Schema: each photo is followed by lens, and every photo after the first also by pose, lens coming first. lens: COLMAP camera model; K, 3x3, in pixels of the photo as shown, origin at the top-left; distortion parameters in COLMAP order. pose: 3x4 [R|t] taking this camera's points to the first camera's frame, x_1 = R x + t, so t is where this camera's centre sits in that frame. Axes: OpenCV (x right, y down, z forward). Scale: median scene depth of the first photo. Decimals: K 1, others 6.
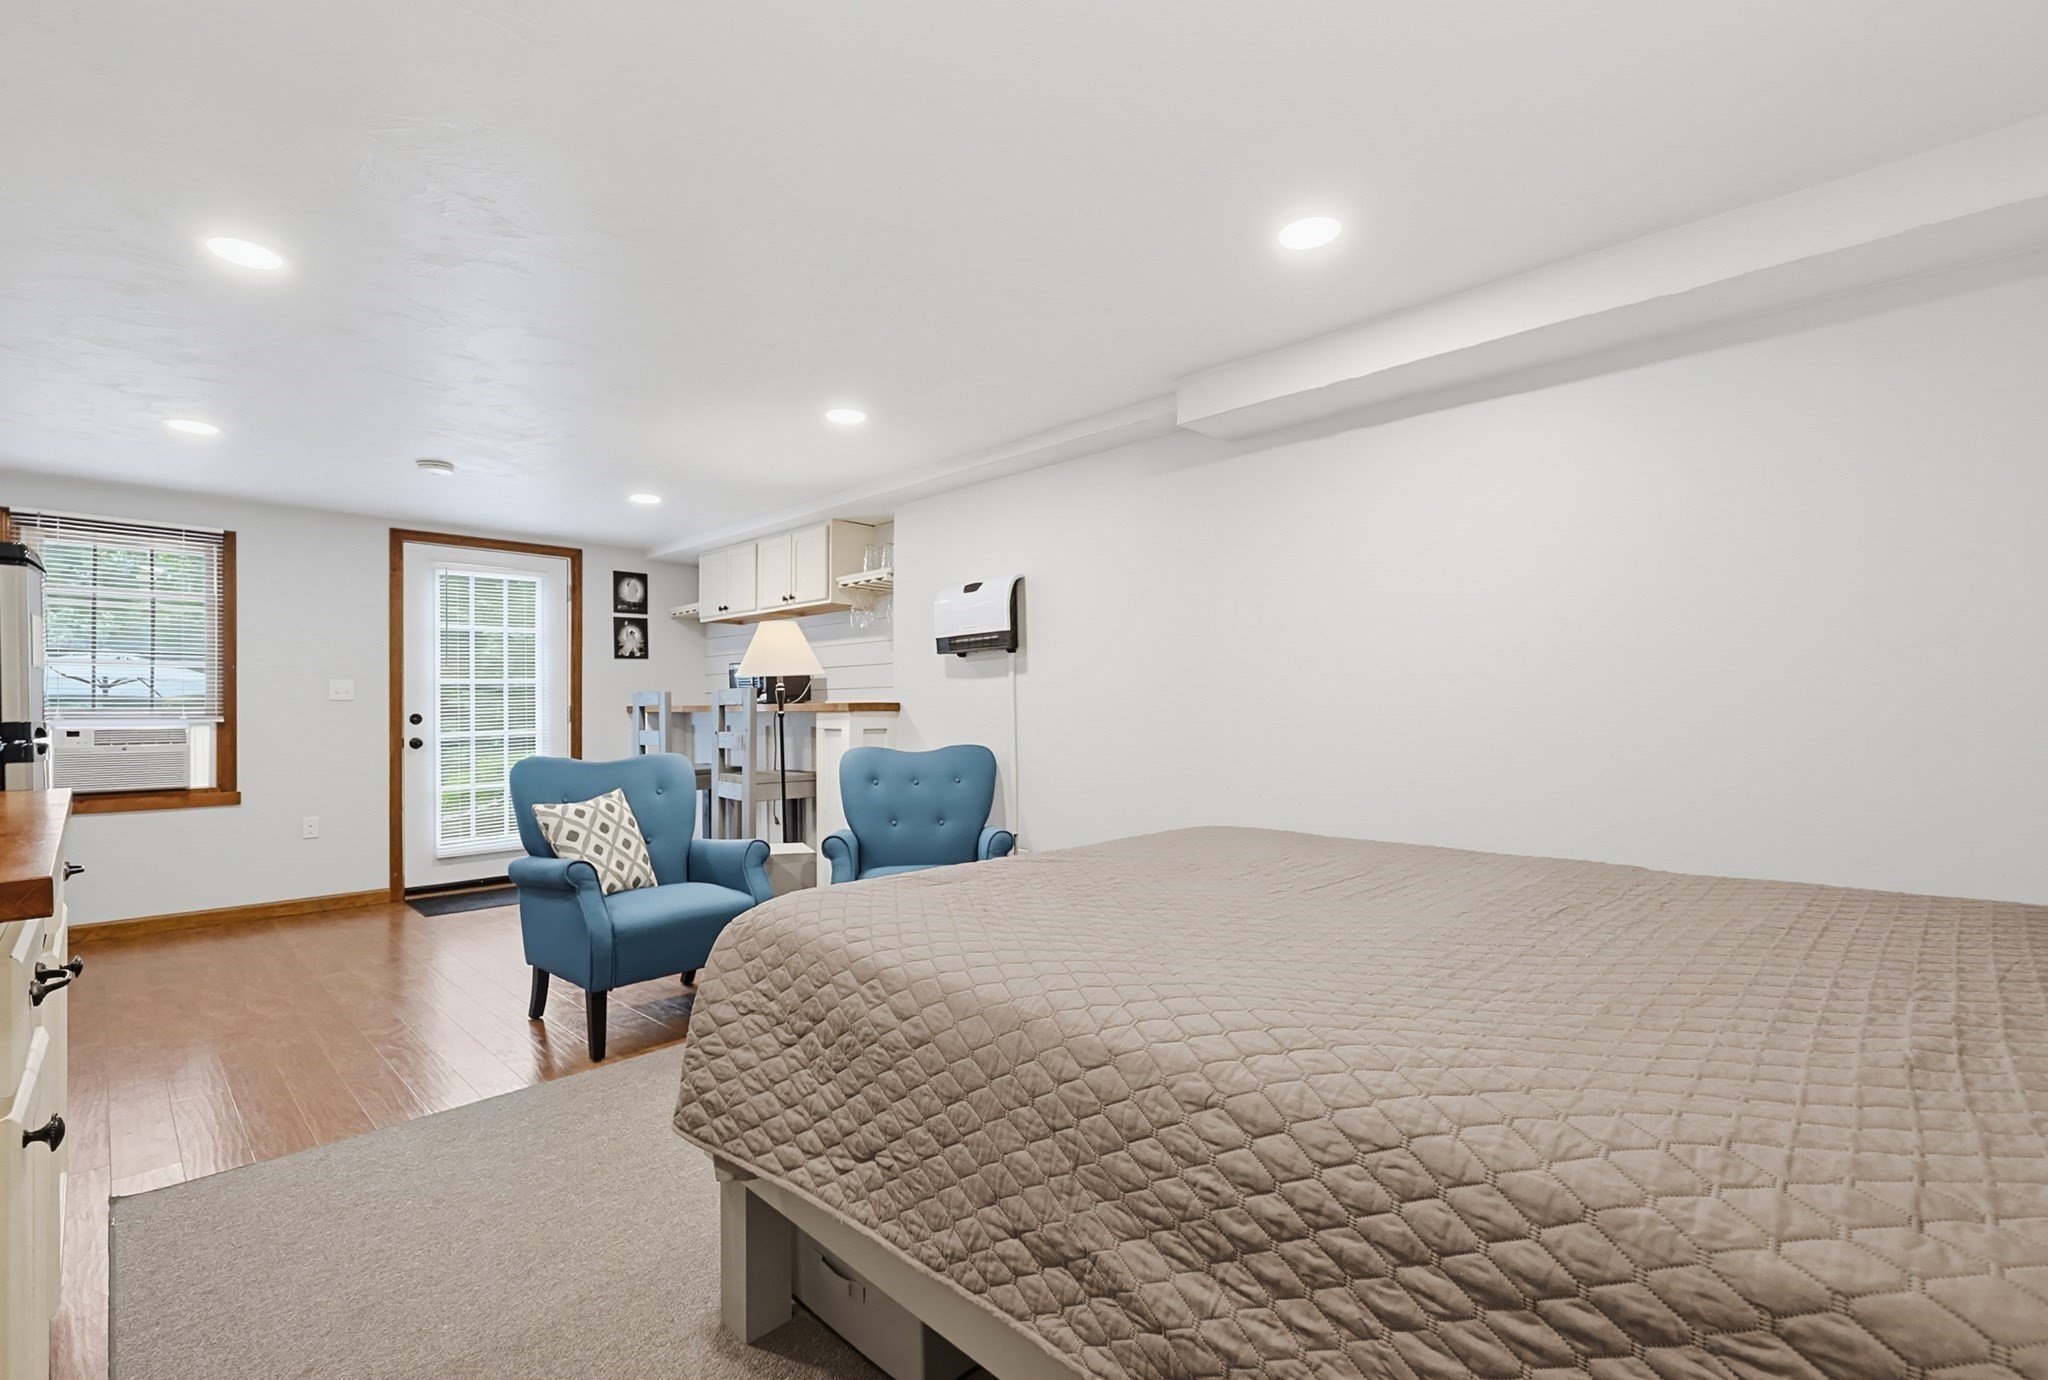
lens RADIAL K [[893.6, 0, 1021.6], [0, 893.6, 704.3], [0, 0, 1]] dist [-0.000723, -0.000202]
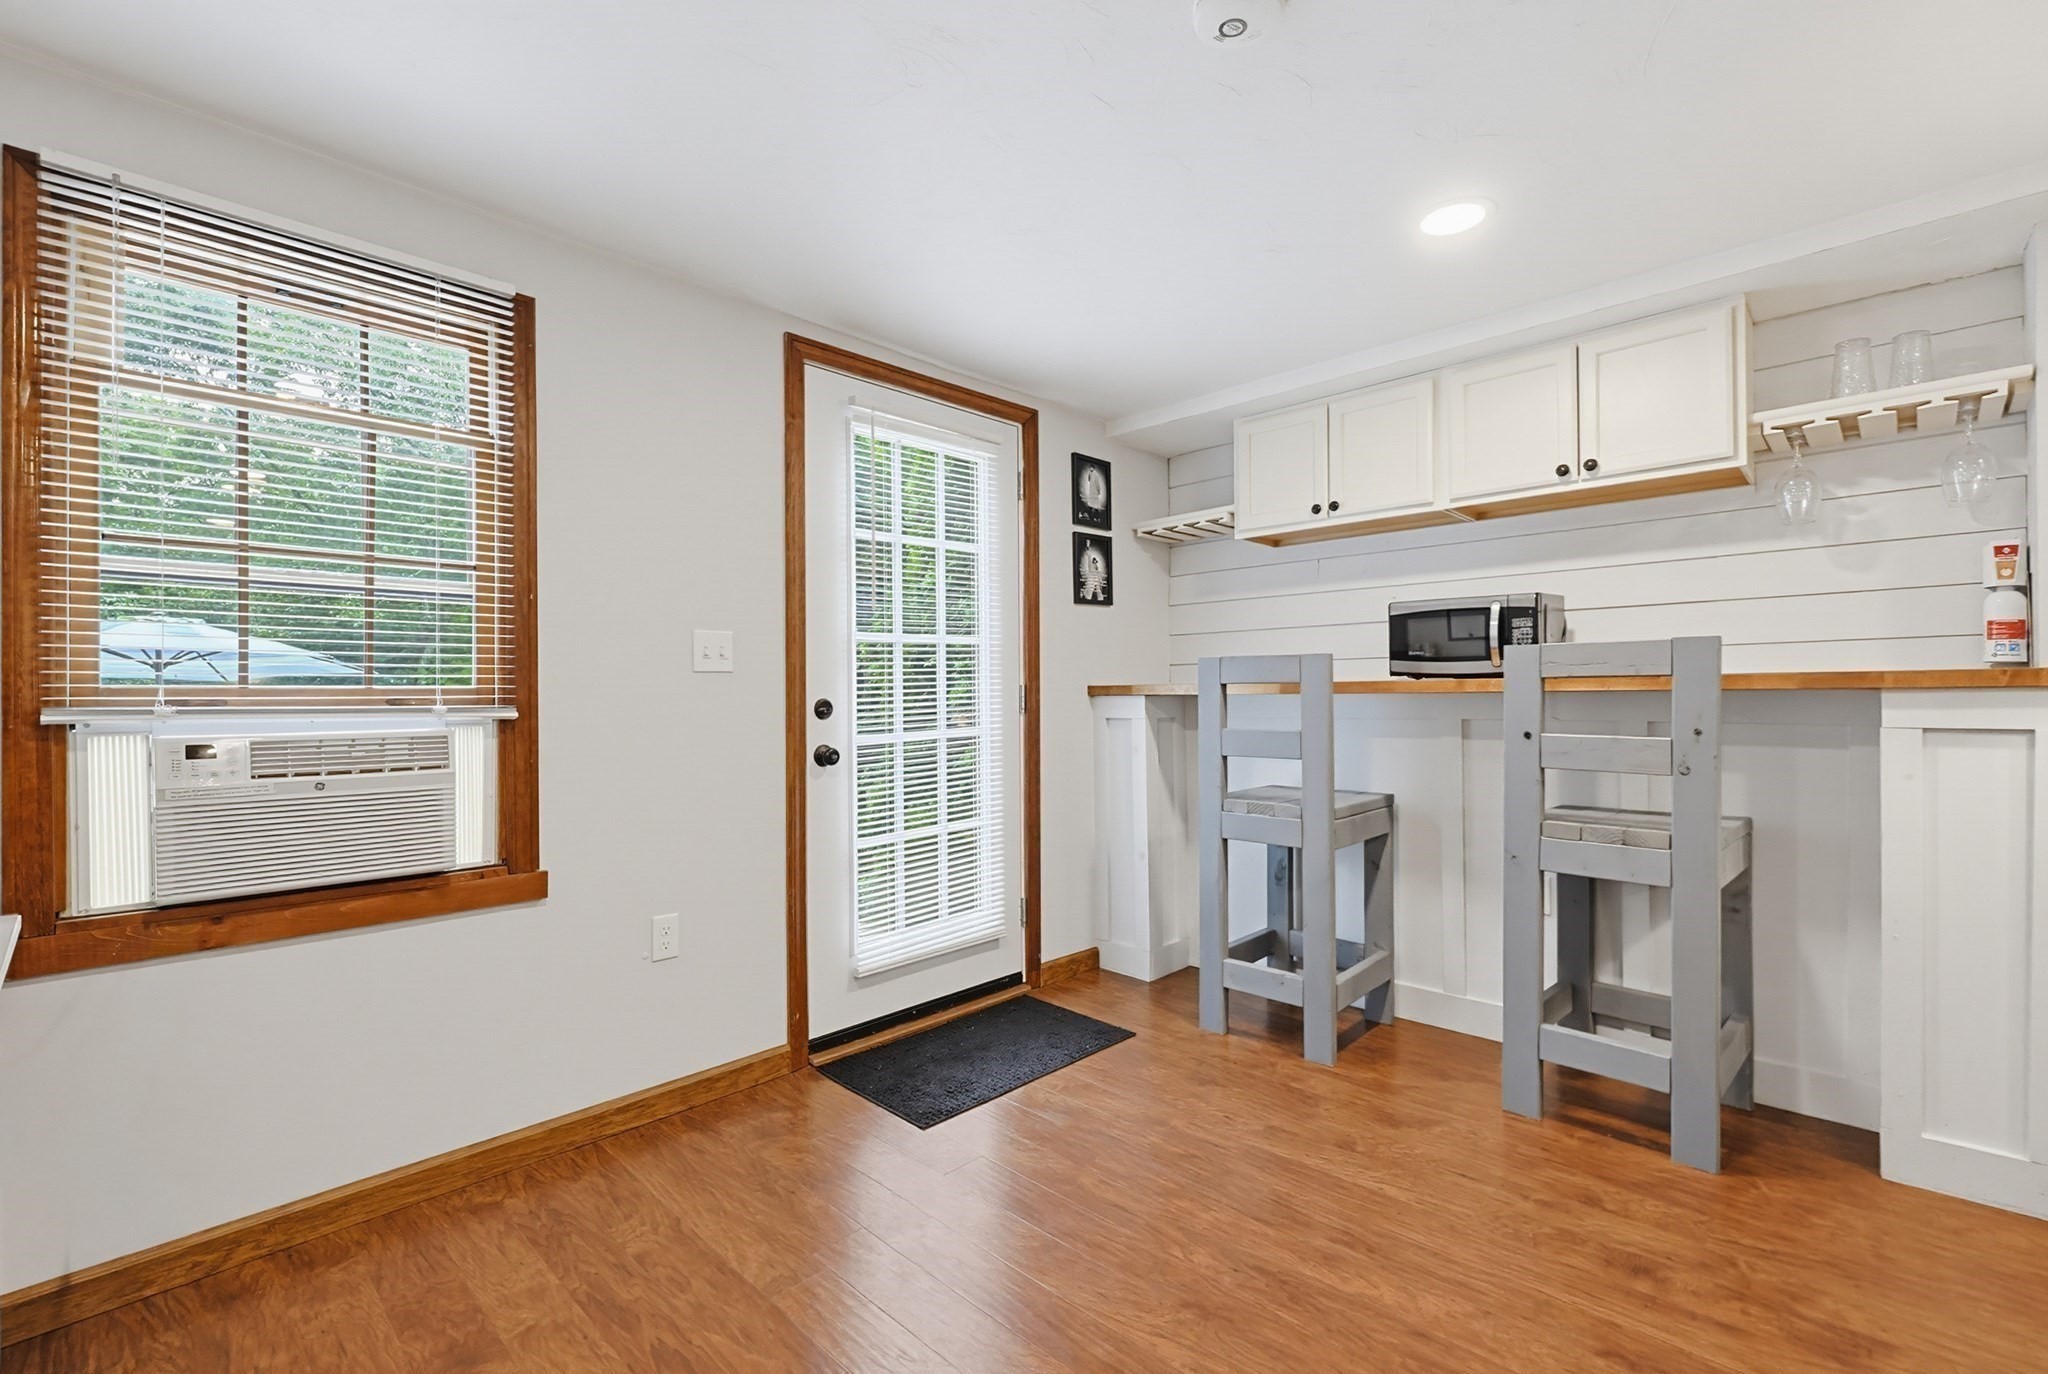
lens RADIAL K [[882.1, 0, 1027.1], [0, 882.1, 689.8], [0, 0, 1]] dist [-0.001087, -0.000097]
pose [[0.999981, -0.003662, 0.004970, -0.557342], [0.003670, 0.999992, -0.001470, 0.006376], [-0.004965, 0.001488, 0.999987, 0.485341]]
